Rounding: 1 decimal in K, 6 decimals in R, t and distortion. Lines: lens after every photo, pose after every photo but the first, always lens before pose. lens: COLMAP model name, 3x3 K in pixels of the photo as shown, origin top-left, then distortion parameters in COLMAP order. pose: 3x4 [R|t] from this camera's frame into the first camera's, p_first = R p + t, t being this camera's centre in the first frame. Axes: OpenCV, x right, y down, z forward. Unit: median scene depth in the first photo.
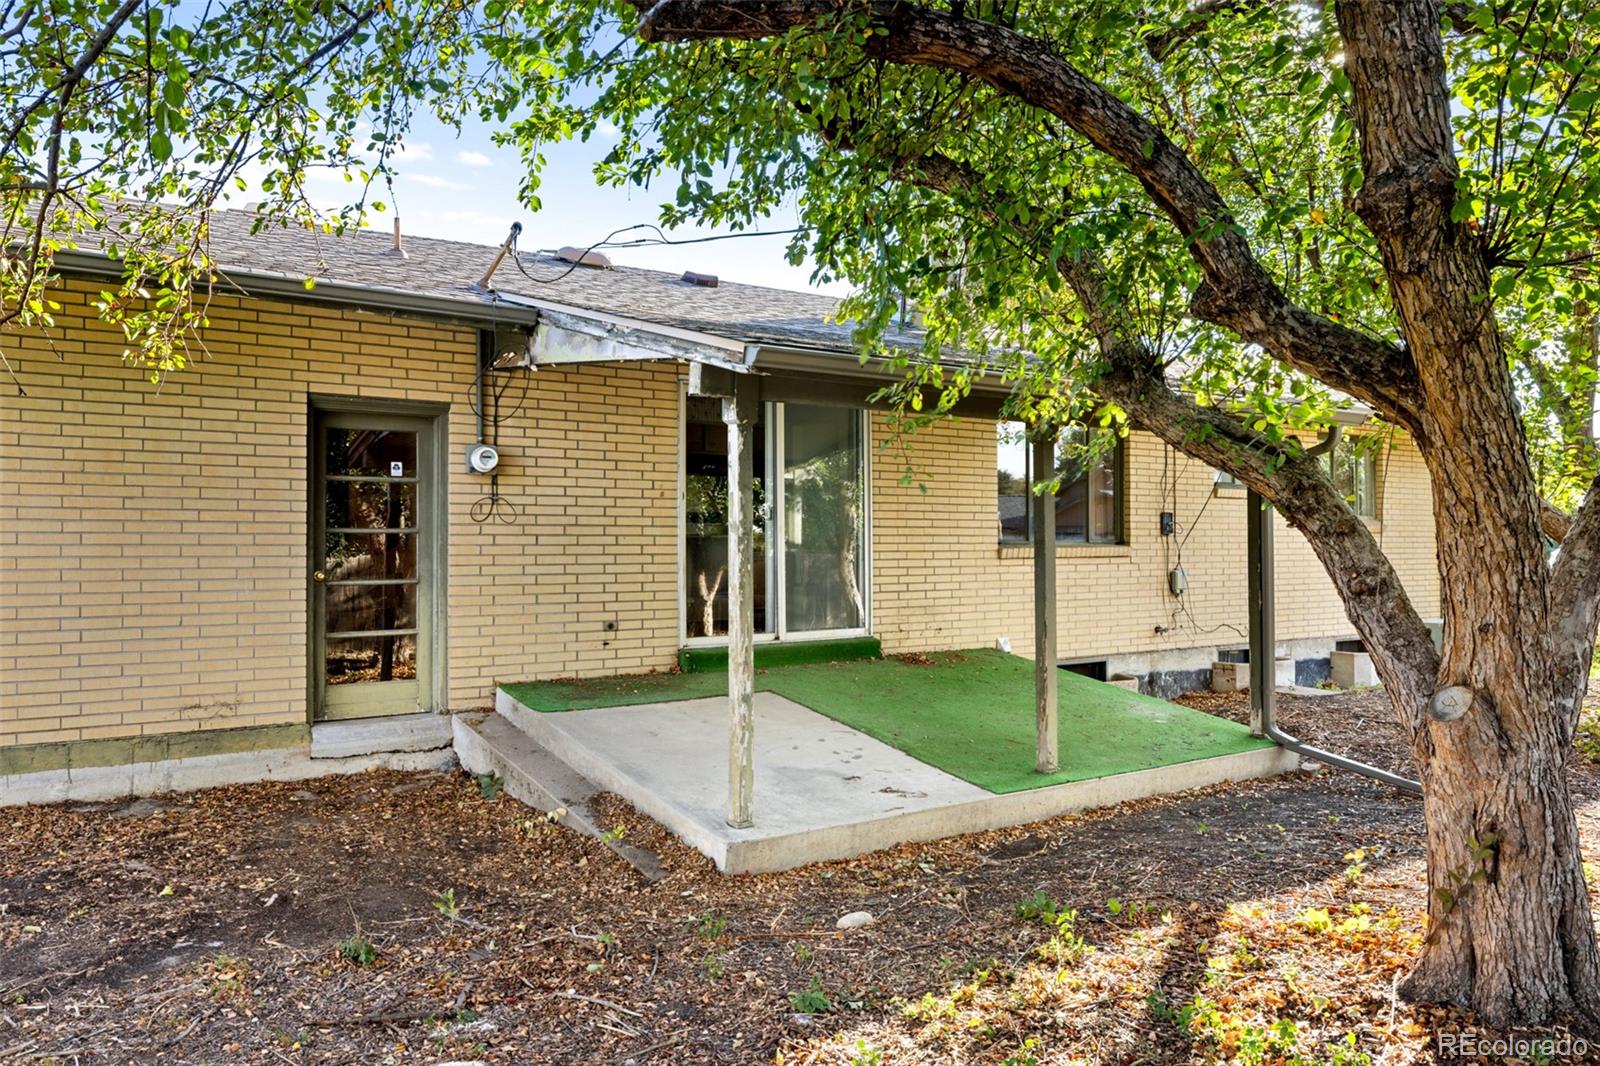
lens RADIAL K [[1165.0, 0, 798.4], [0, 1165.0, 529.0], [0, 0, 1]] dist [-0.073293, -0.000677]
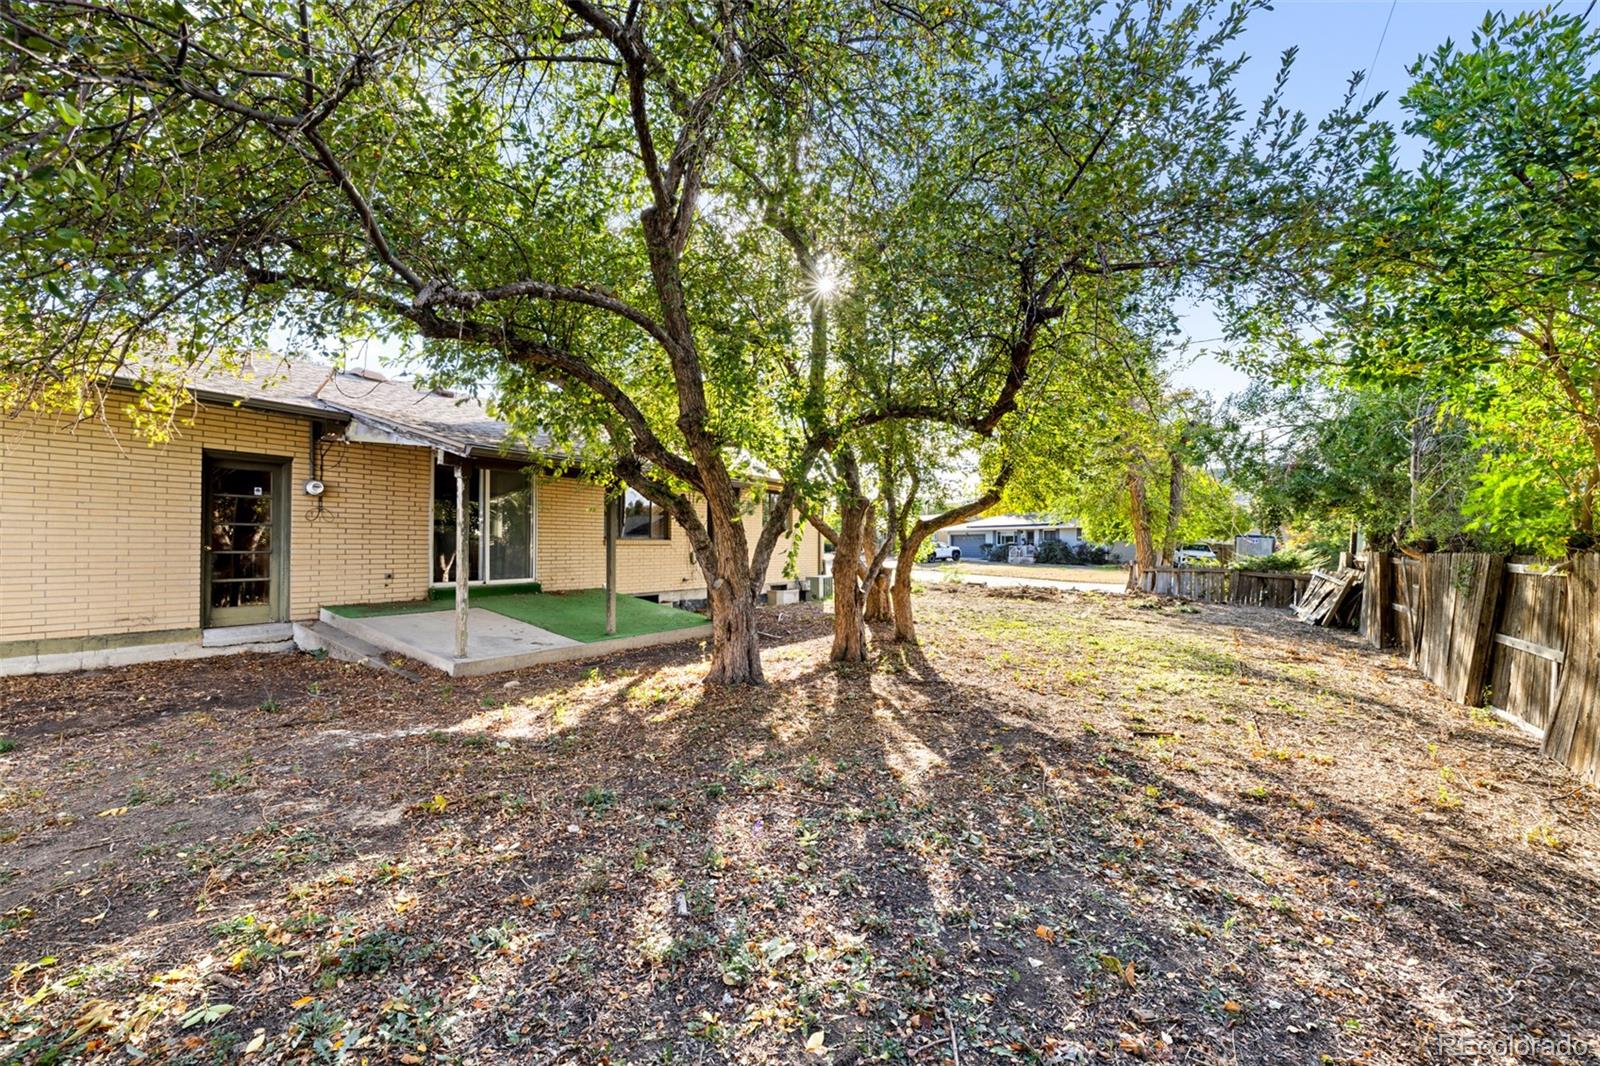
lens RADIAL K [[676.8, 0, 796.0], [0, 676.8, 538.1], [0, 0, 1]] dist [-0.003977, -0.000908]
pose [[0.920547, 0.010029, 0.390503, 0.025248], [-0.011256, 0.999936, 0.000854, 0.012651], [-0.390469, -0.005182, 0.920601, -0.340395]]
